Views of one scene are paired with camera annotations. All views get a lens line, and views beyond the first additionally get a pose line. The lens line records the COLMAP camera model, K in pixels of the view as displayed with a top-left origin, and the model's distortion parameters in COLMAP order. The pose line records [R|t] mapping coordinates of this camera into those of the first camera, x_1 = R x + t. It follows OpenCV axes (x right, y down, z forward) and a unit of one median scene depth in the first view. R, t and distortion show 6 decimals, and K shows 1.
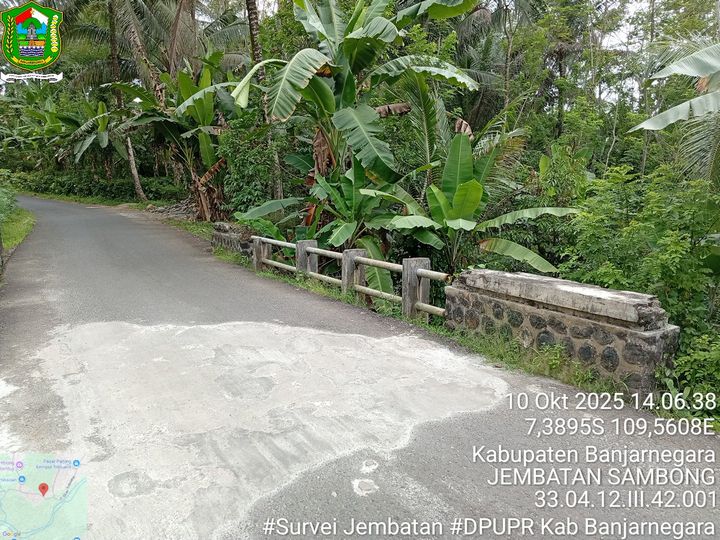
lens RADIAL K [[566.9, 0, 361.6], [0, 566.9, 276.4], [0, 0, 1]] dist [0.035722, -0.084942]
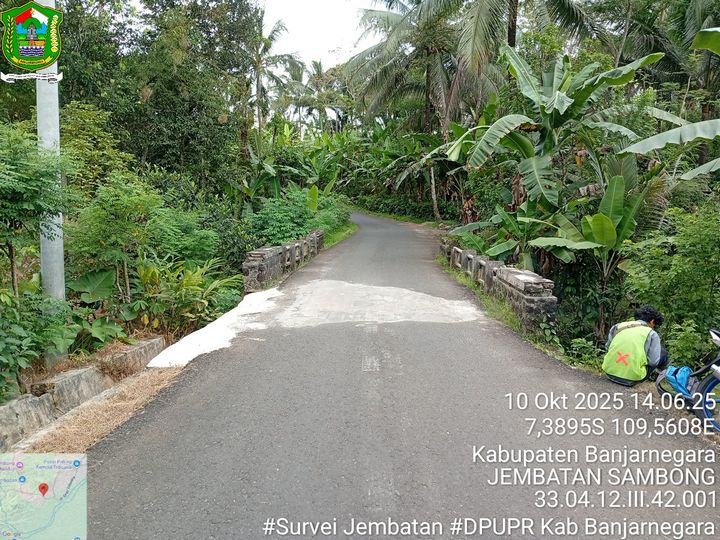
lens RADIAL K [[566.9, 0, 360.8], [0, 566.9, 270.4], [0, 0, 1]] dist [0.035722, -0.084942]
pose [[0.842202, 0.081589, -0.532953, 0.386231], [-0.106730, 0.994152, -0.016467, 0.038154], [0.528492, 0.070751, 0.845985, -0.347668]]
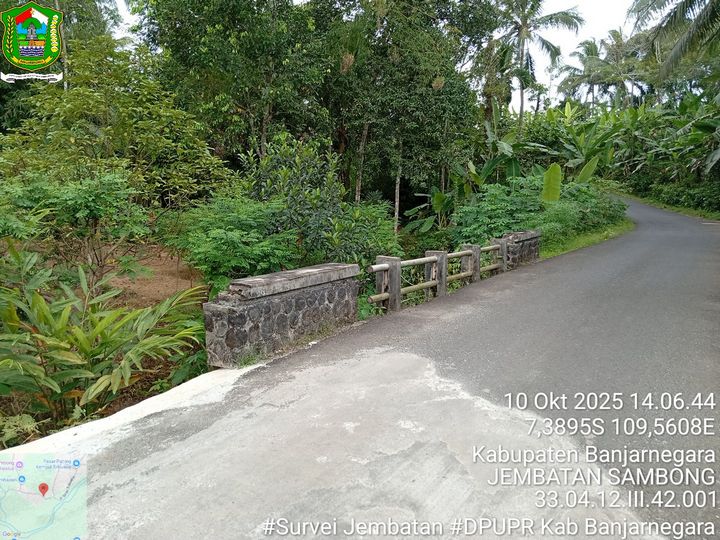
lens RADIAL K [[566.9, 0, 355.7], [0, 566.9, 263.7], [0, 0, 1]] dist [0.035722, -0.084942]
pose [[0.468597, 0.116765, -0.875662, 0.126210], [-0.155474, 0.986655, 0.048366, -0.046455], [0.869624, 0.113478, 0.480497, 0.297721]]
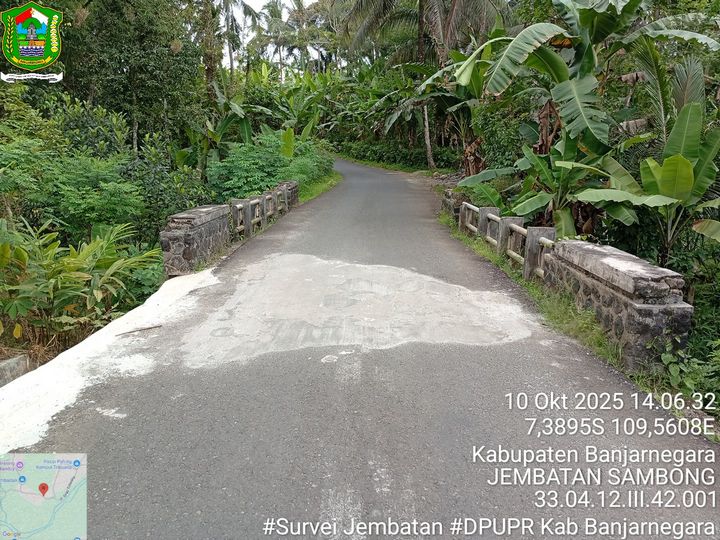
lens RADIAL K [[566.9, 0, 363.7], [0, 566.9, 275.7], [0, 0, 1]] dist [0.035722, -0.084942]
pose [[0.856630, 0.121523, -0.501415, 0.215257], [-0.096236, 0.992444, 0.076117, 0.005963], [0.506876, -0.016950, 0.861852, -0.055025]]
